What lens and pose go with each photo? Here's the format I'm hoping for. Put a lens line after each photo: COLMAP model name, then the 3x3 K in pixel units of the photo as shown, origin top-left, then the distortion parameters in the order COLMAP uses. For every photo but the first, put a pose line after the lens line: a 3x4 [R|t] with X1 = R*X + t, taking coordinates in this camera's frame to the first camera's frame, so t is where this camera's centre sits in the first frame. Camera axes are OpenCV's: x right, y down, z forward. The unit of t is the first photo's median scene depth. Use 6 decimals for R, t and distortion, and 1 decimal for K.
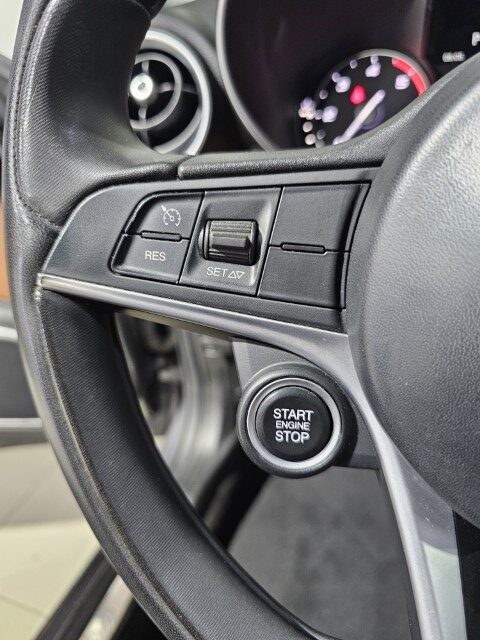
lens RADIAL K [[436.8, 0, 241.0], [0, 436.8, 320.2], [0, 0, 1]] dist [-0.000996, -0.018162]
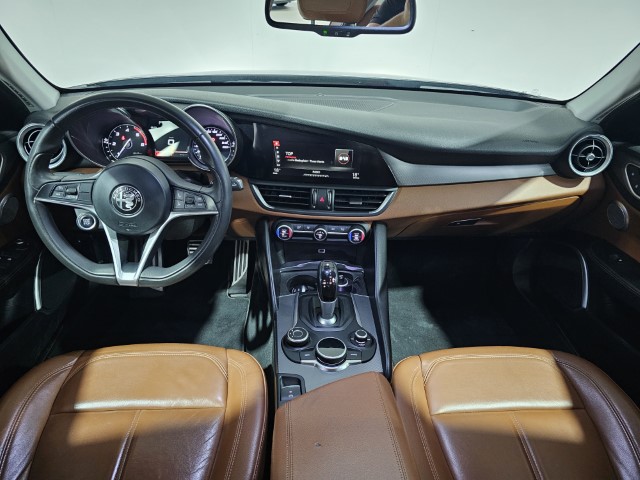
lens RADIAL K [[436.8, 0, 315.6], [0, 436.8, 240.1], [0, 0, 1]] dist [-0.000996, -0.018162]
pose [[0.908743, -0.087379, 0.408108, 0.498936], [0.105906, 0.994111, -0.022976, 0.945989], [-0.403697, 0.064101, 0.912645, -5.595152]]
